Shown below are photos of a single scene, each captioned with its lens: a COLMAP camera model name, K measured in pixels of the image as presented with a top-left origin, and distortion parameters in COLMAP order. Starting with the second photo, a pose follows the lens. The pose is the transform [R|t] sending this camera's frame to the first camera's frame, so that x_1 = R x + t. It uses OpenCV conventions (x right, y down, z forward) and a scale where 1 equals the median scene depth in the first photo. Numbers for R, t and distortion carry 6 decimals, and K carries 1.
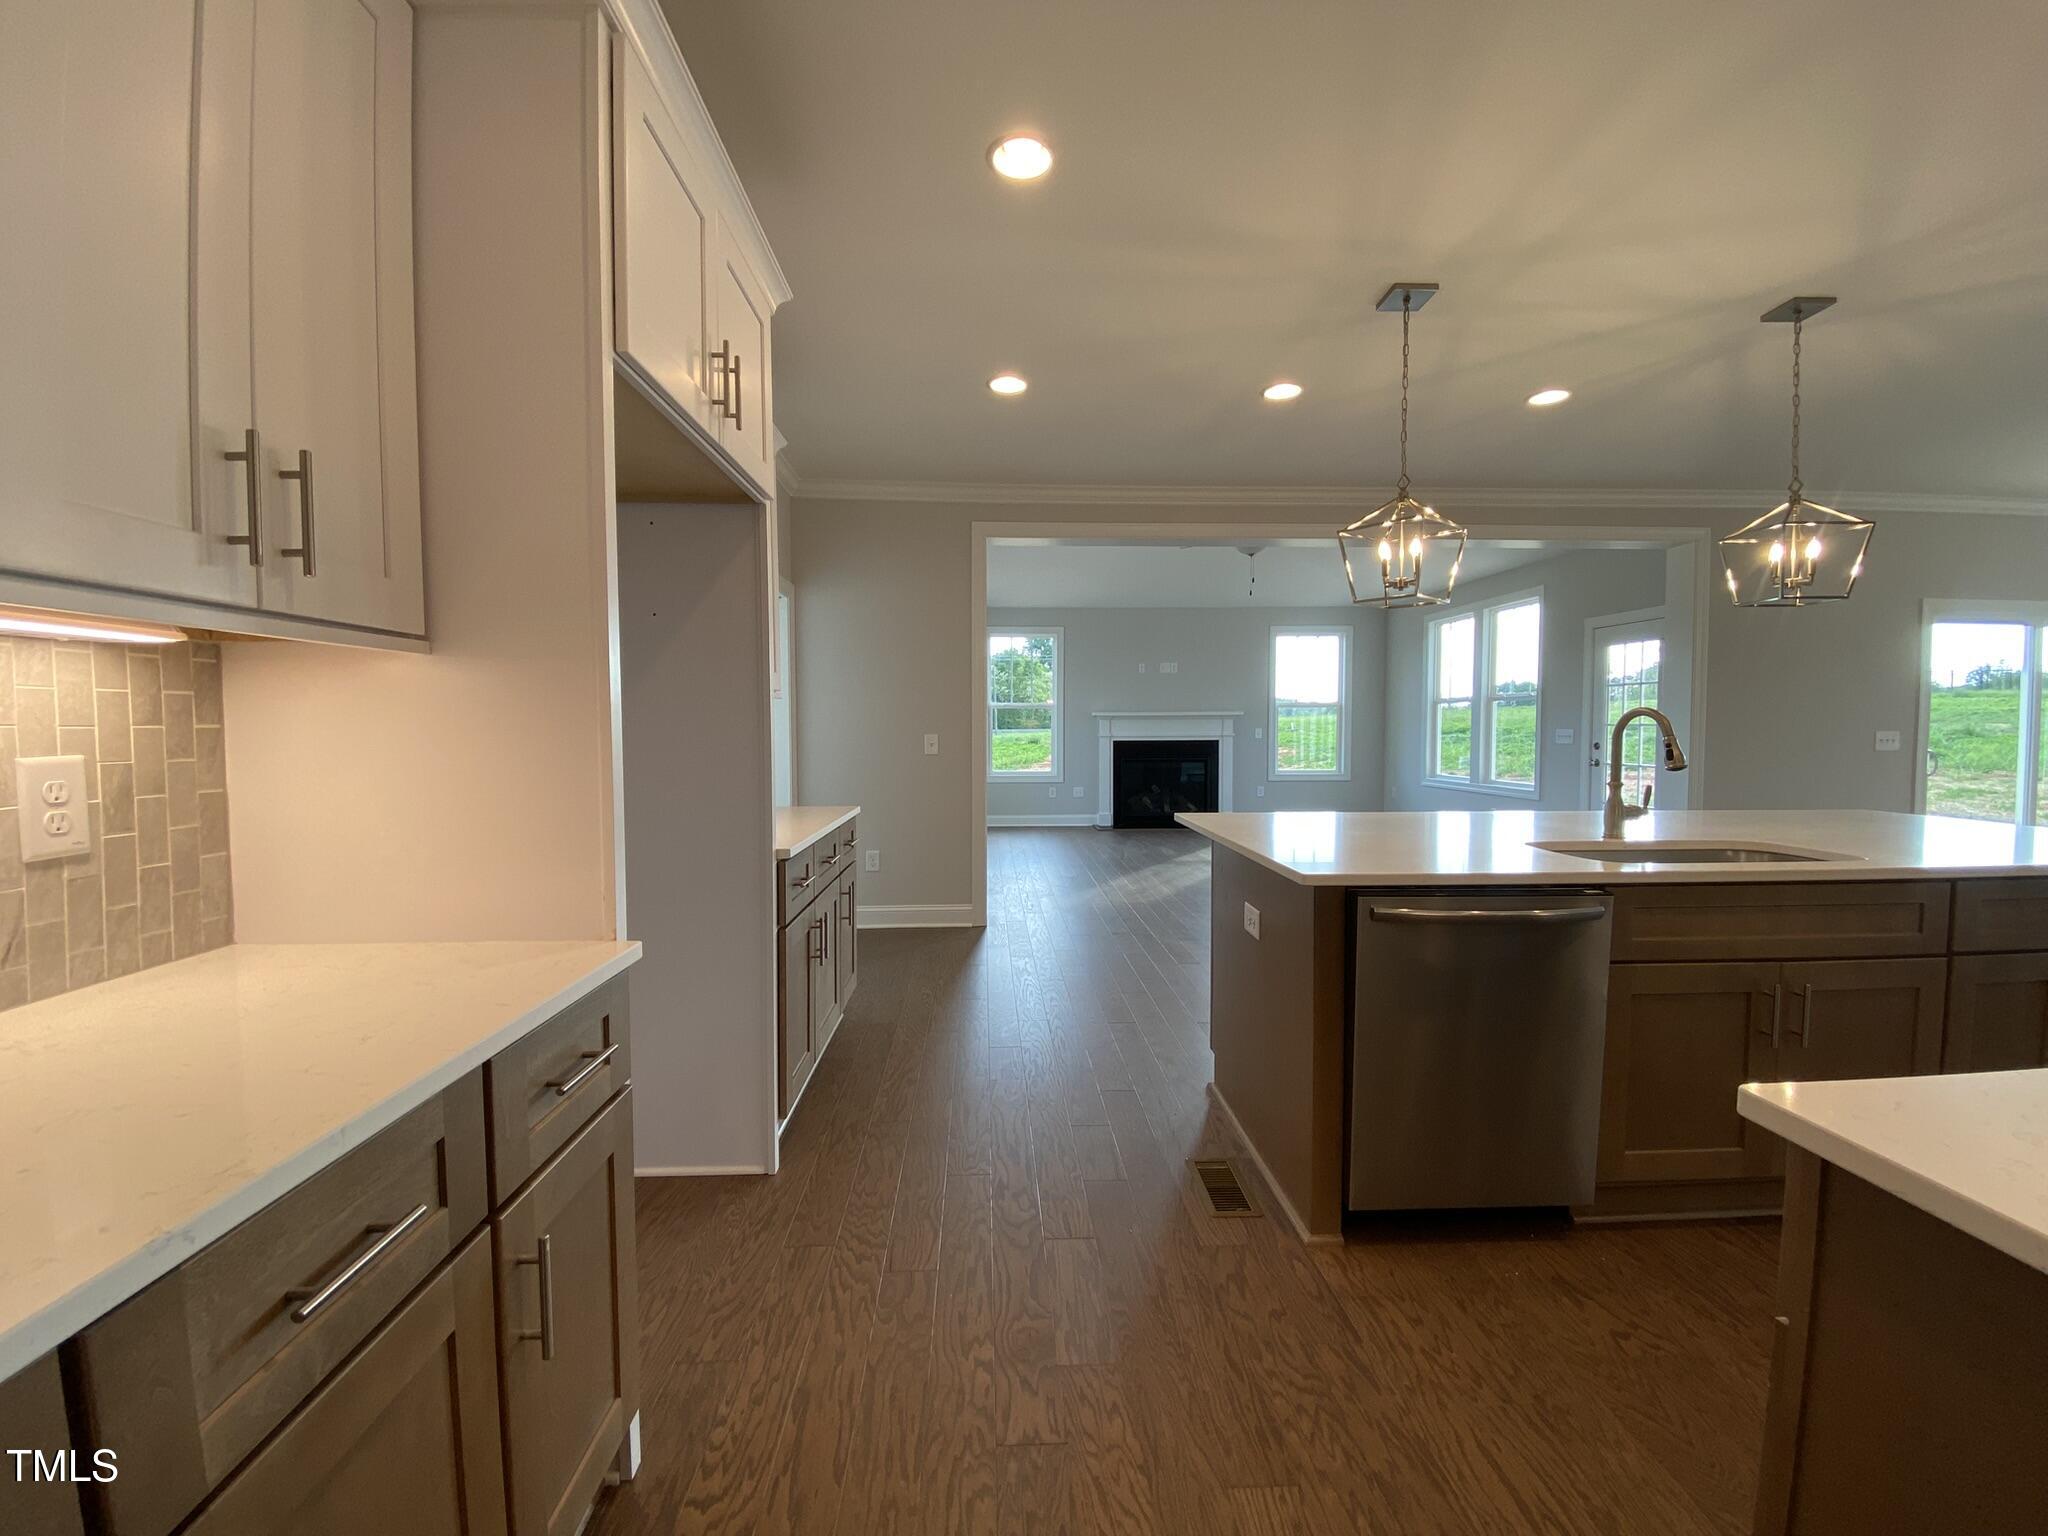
lens RADIAL K [[836.5, 0, 1031.4], [0, 836.5, 763.6], [0, 0, 1]] dist [0.023681, -0.021962]
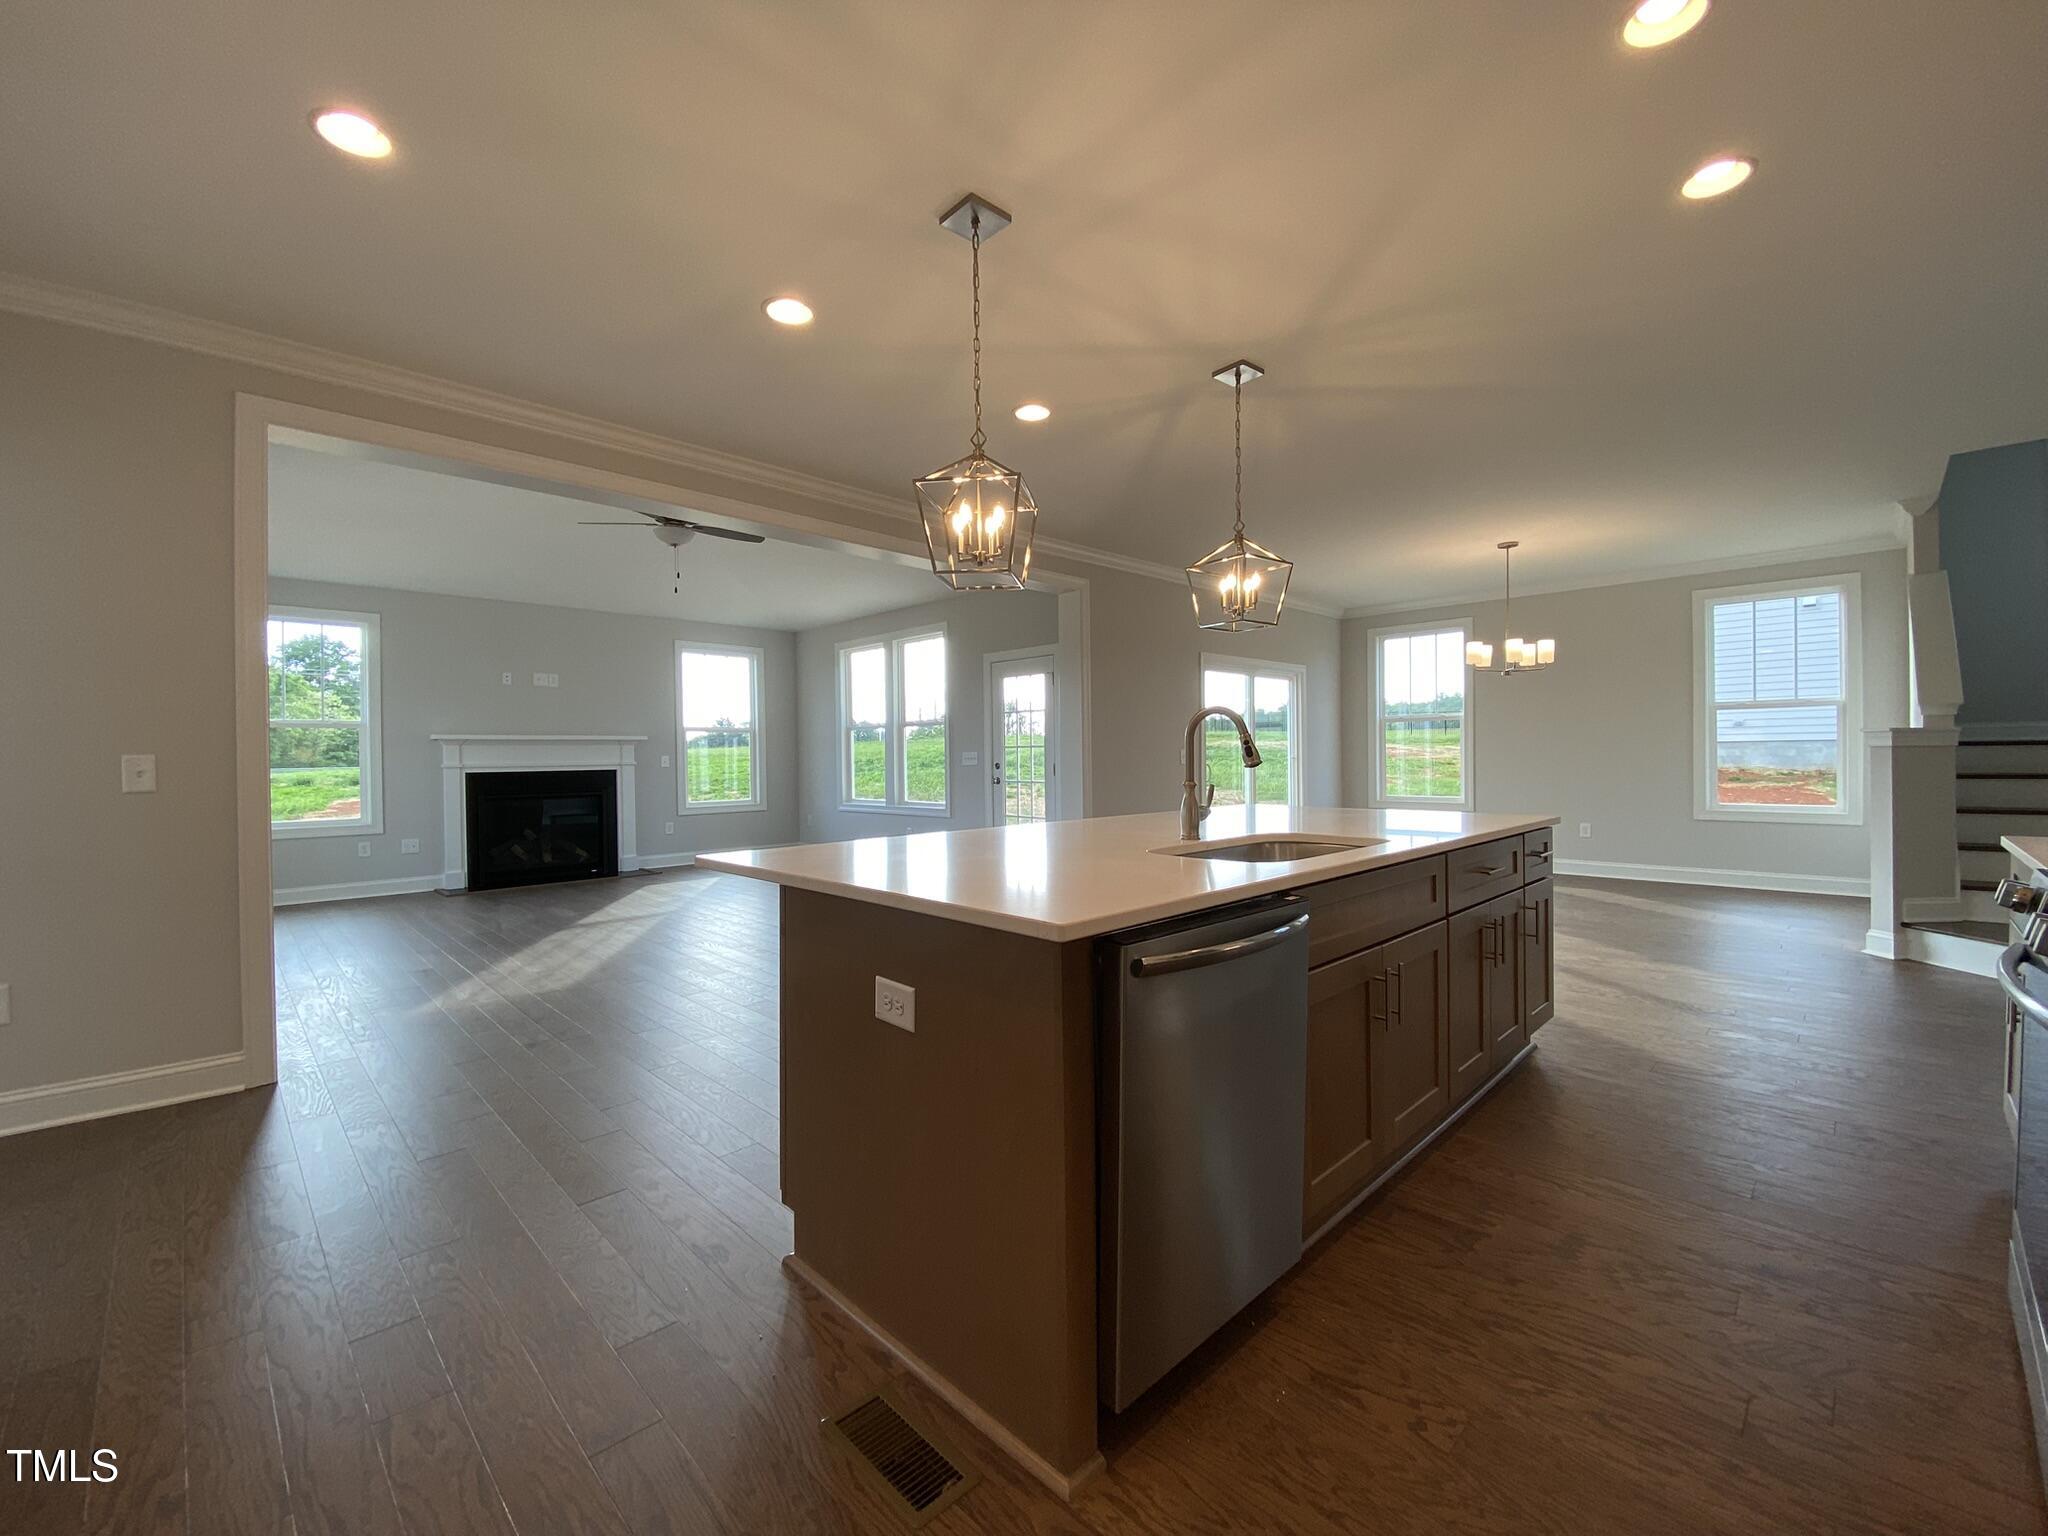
lens RADIAL K [[836.5, 0, 1031.4], [0, 836.5, 763.6], [0, 0, 1]] dist [0.023681, -0.021962]
pose [[0.746995, -0.012424, 0.664713, -0.037128], [0.040549, 0.998815, -0.026900, 0.007567], [-0.663592, 0.047048, 0.746614, 0.163757]]
